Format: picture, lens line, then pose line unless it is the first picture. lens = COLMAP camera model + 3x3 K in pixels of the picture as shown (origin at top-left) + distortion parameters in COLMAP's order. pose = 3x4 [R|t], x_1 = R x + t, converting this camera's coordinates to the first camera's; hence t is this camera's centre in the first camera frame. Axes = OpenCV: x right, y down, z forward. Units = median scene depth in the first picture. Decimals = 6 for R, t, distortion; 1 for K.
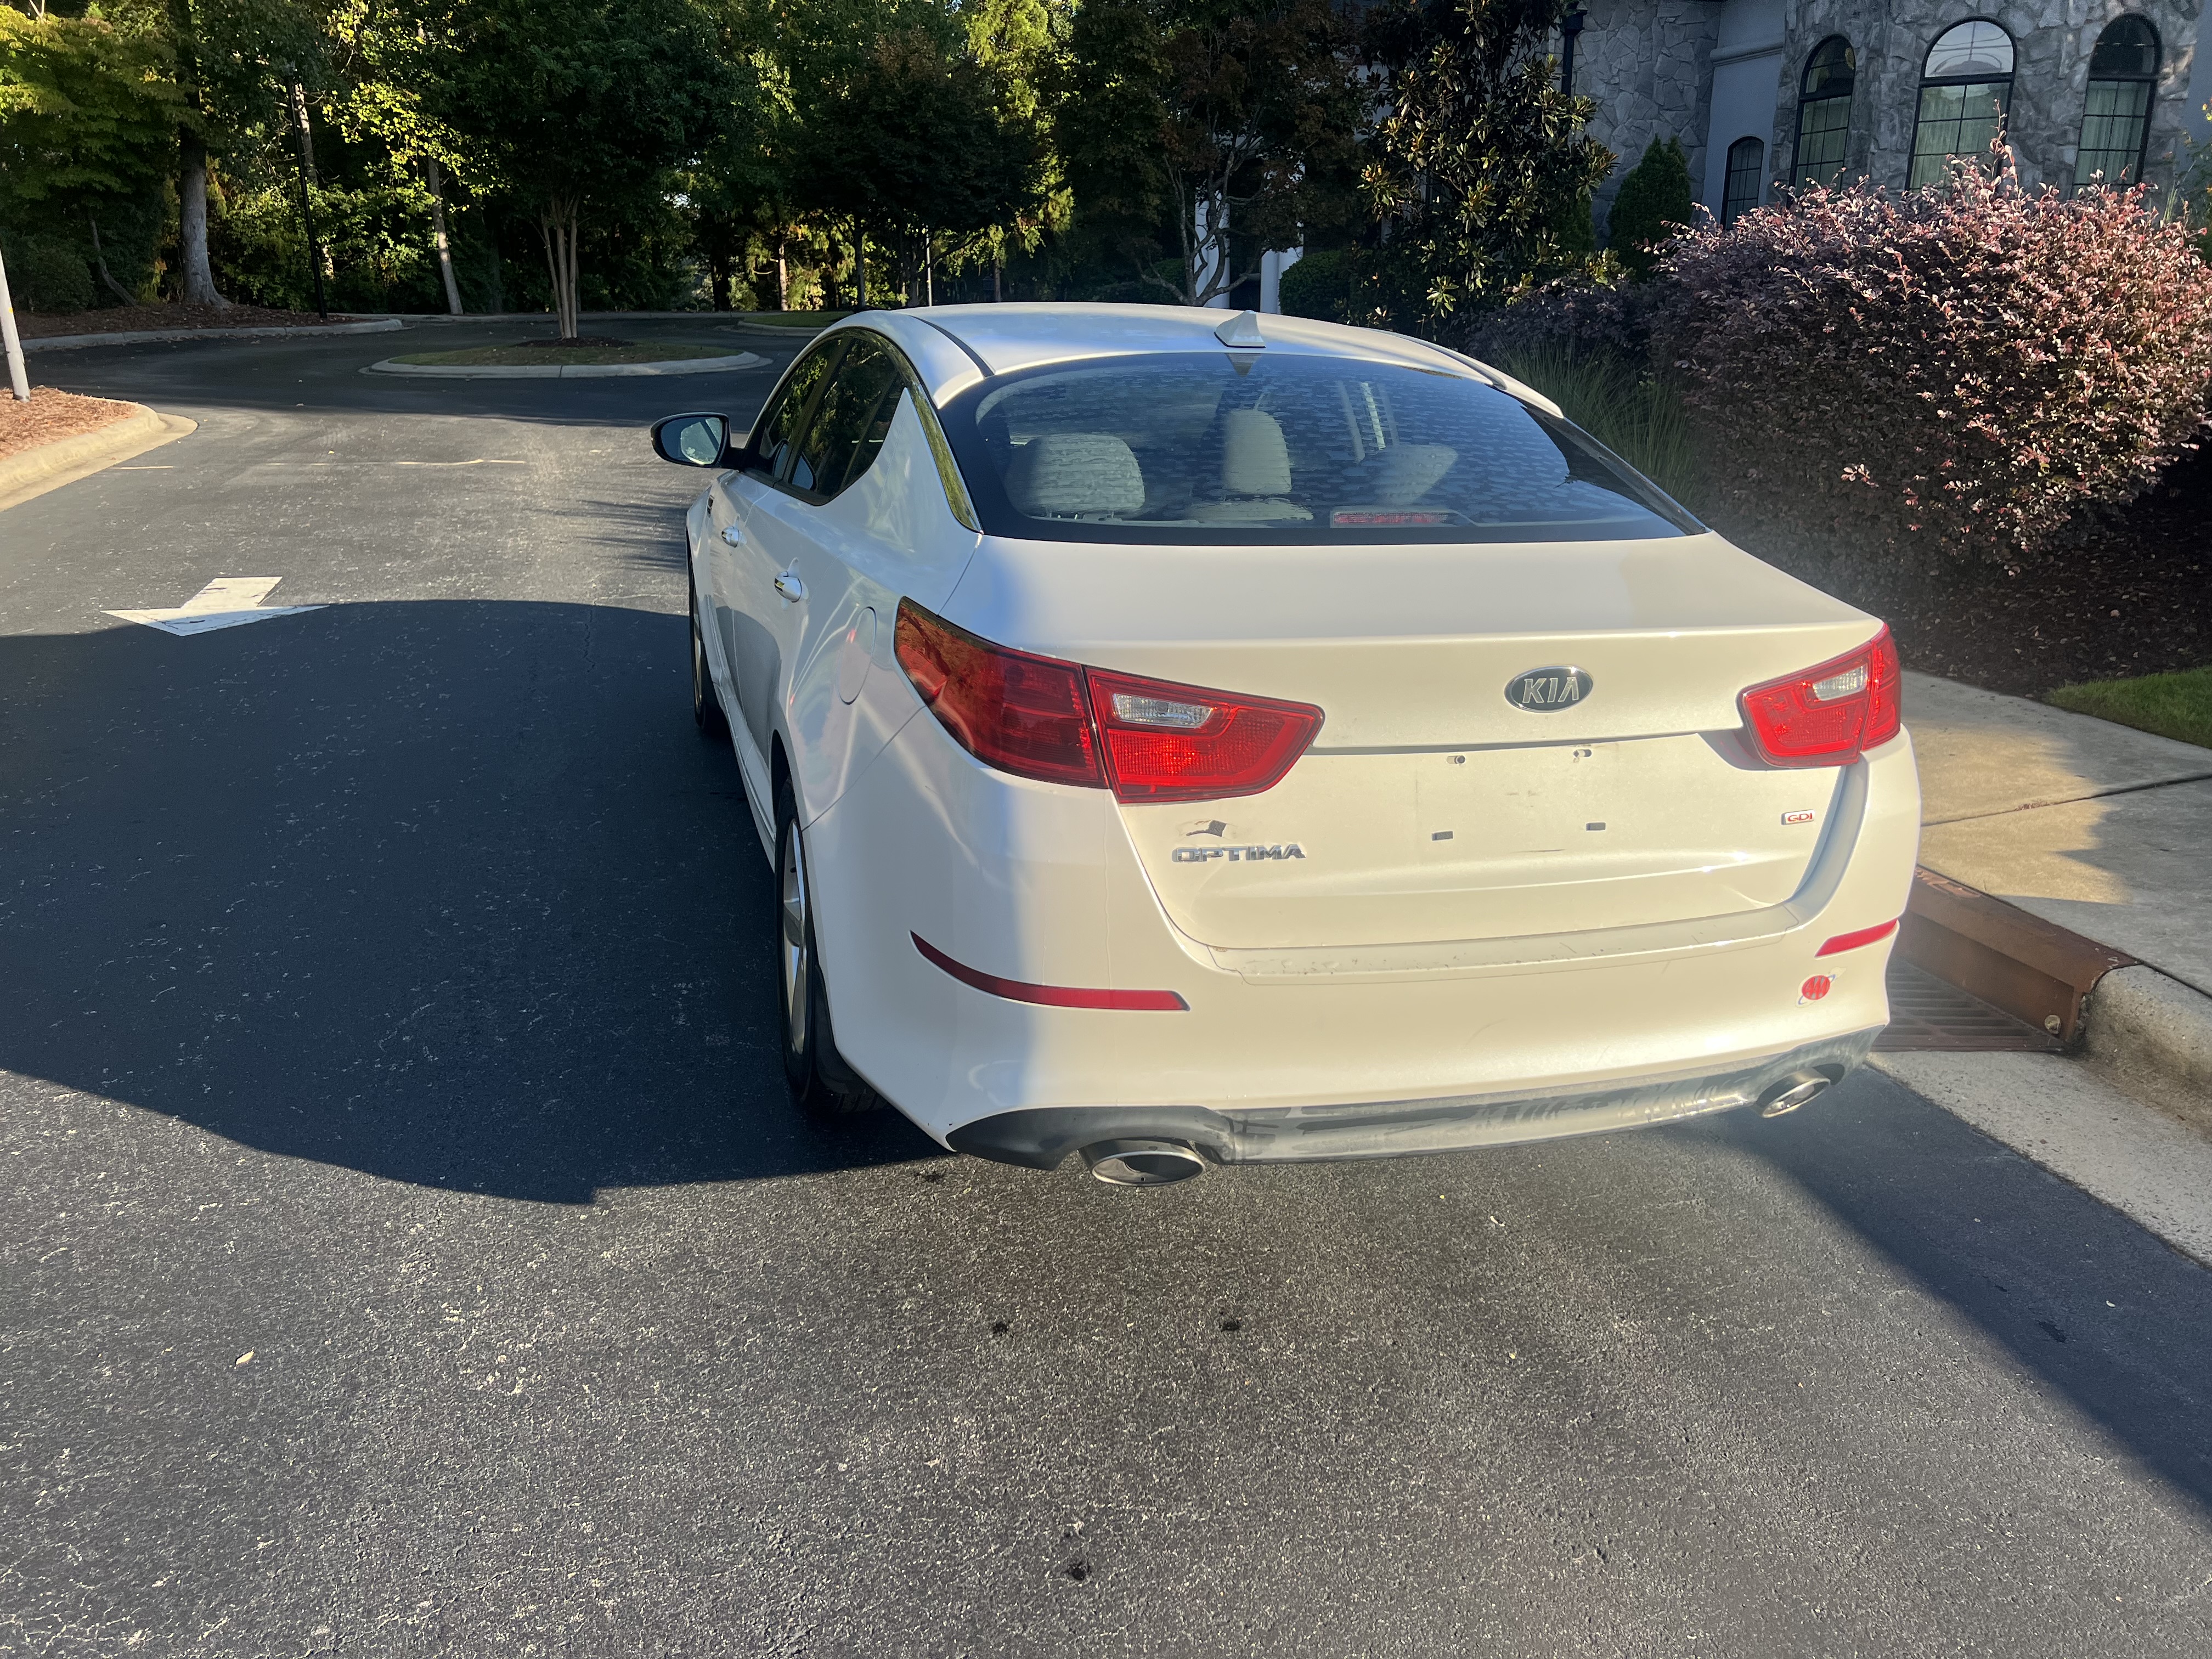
lens RADIAL K [[1631.2, 0, 1097.4], [0, 1631.2, 841.9], [0, 0, 1]] dist [0.065218, -0.060841]
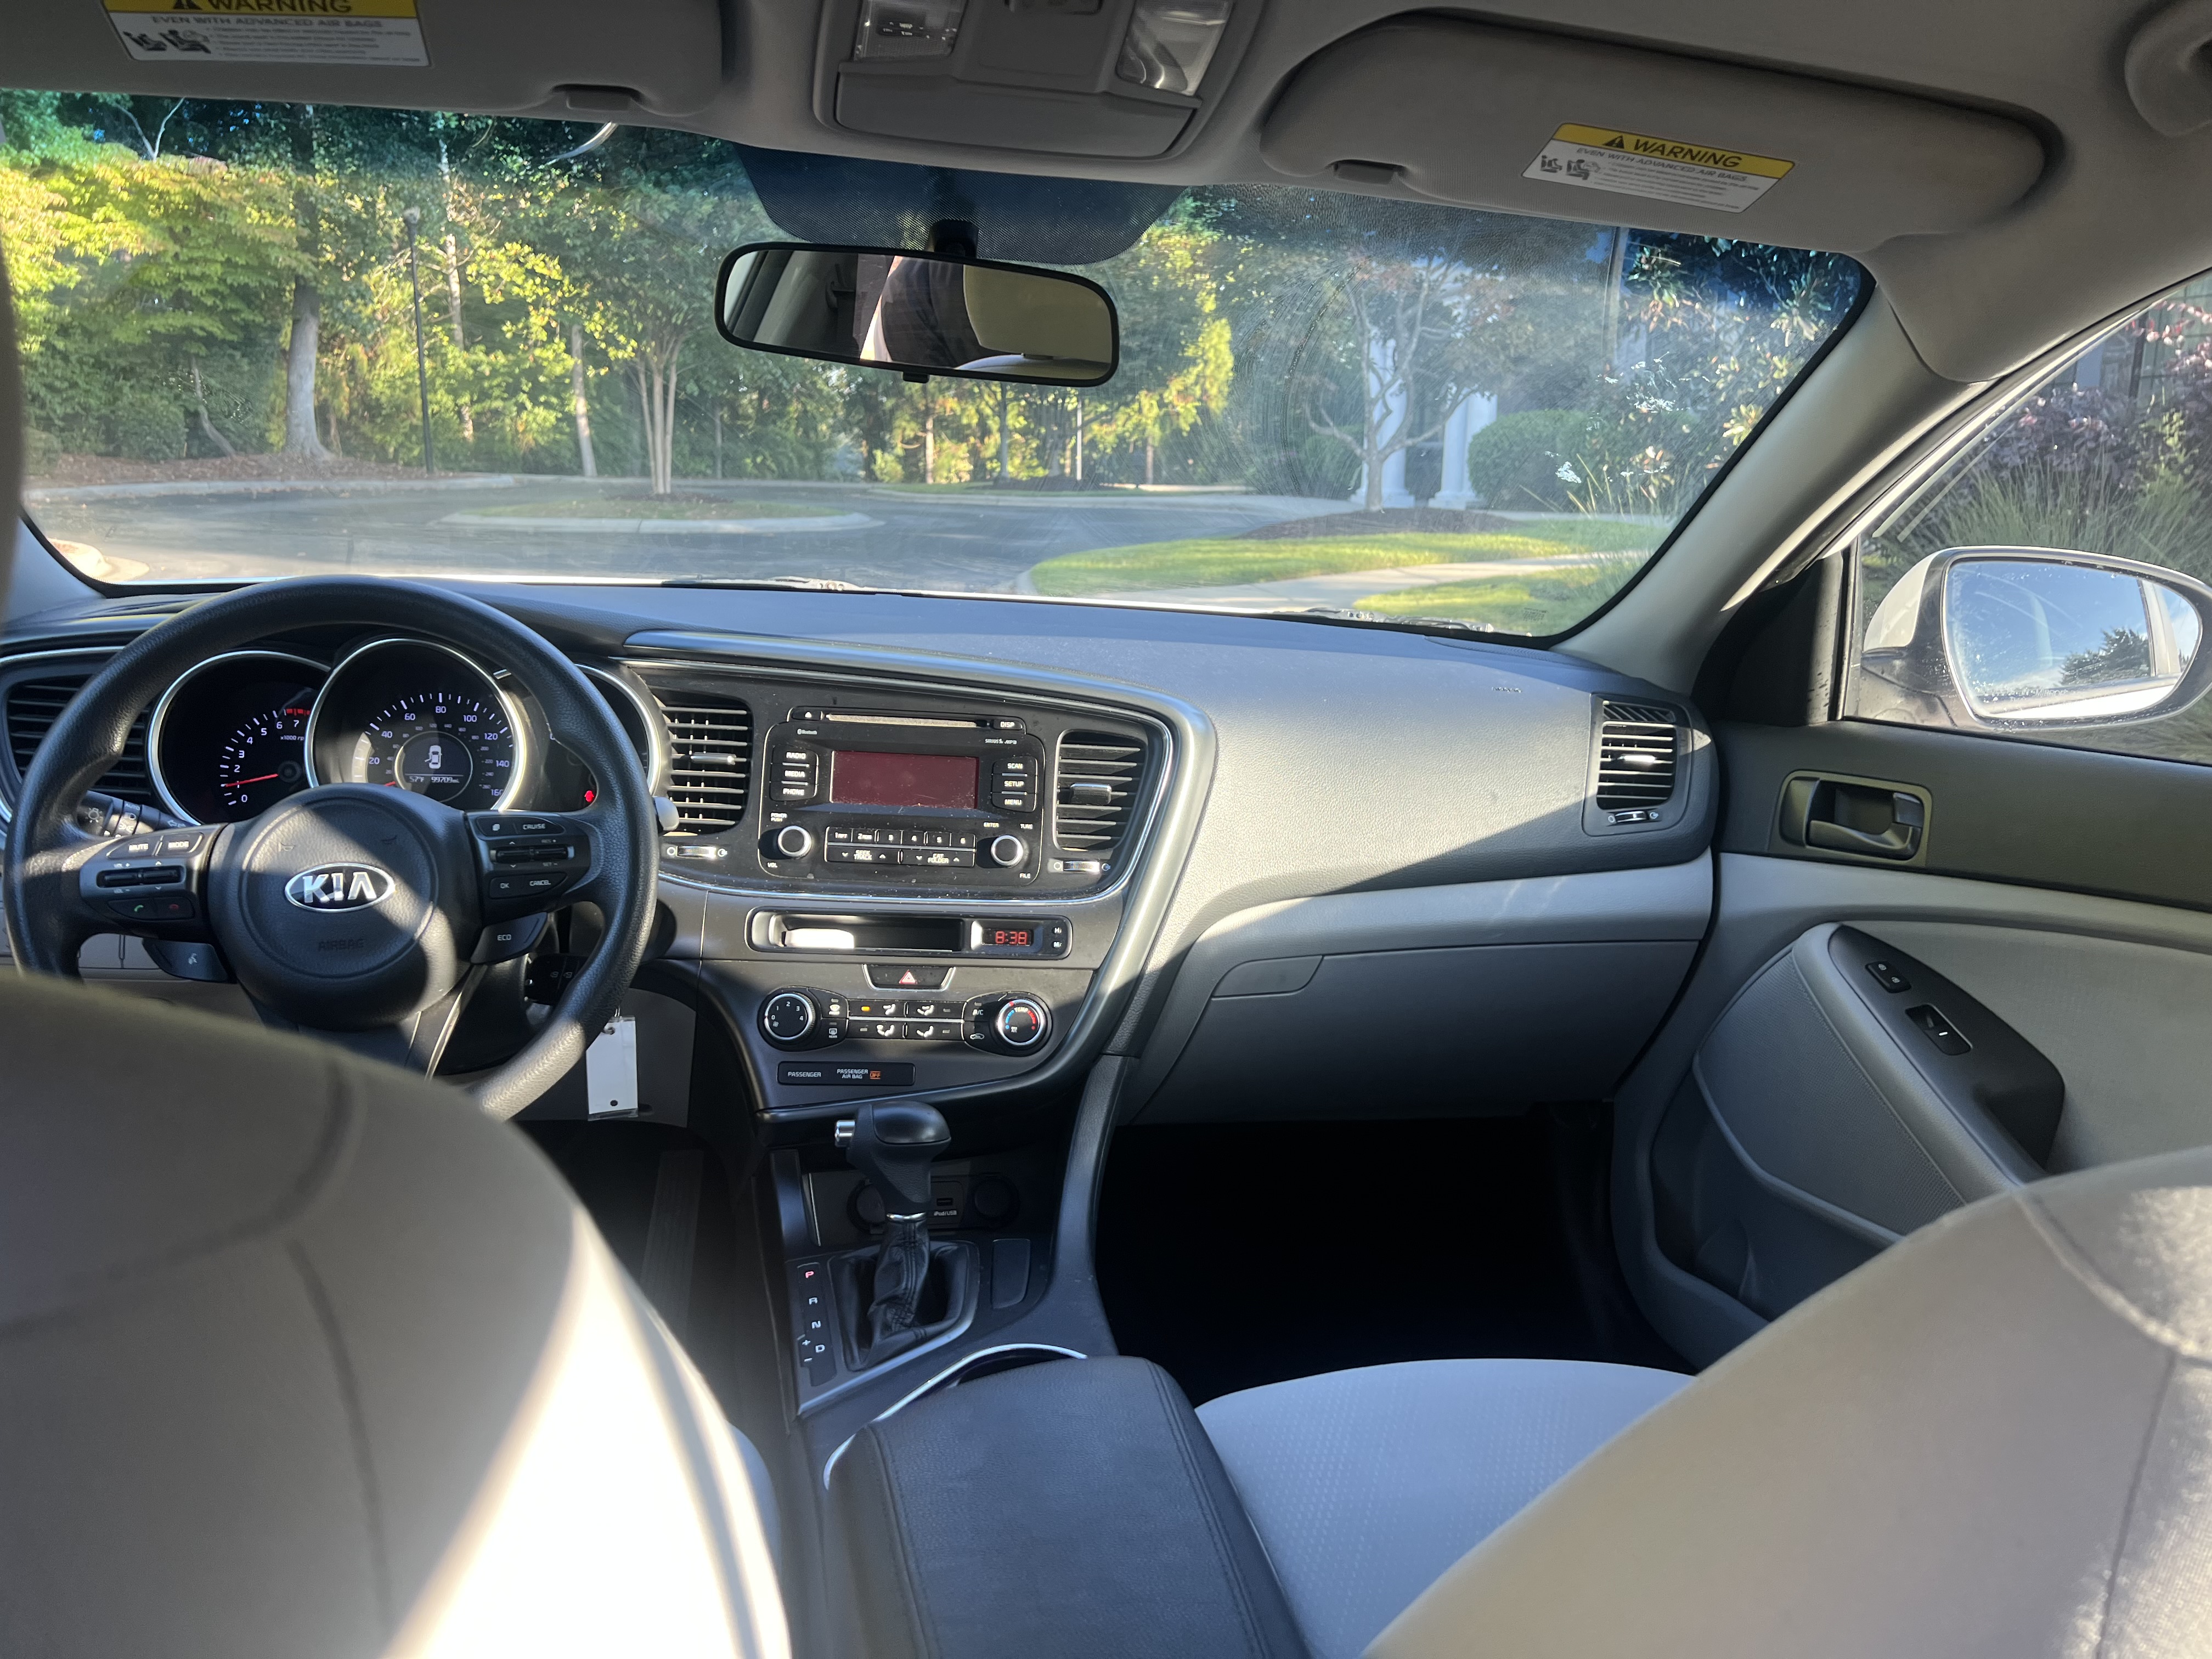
lens RADIAL K [[1653.4, 0, 1145.2], [0, 1653.4, 843.5], [0, 0, 1]] dist [0.041575, -0.065925]
pose [[0.997918, 0.036266, -0.053326, -0.004500], [-0.041727, 0.993582, -0.105138, -0.030279], [0.049170, 0.107144, 0.993027, 0.125616]]
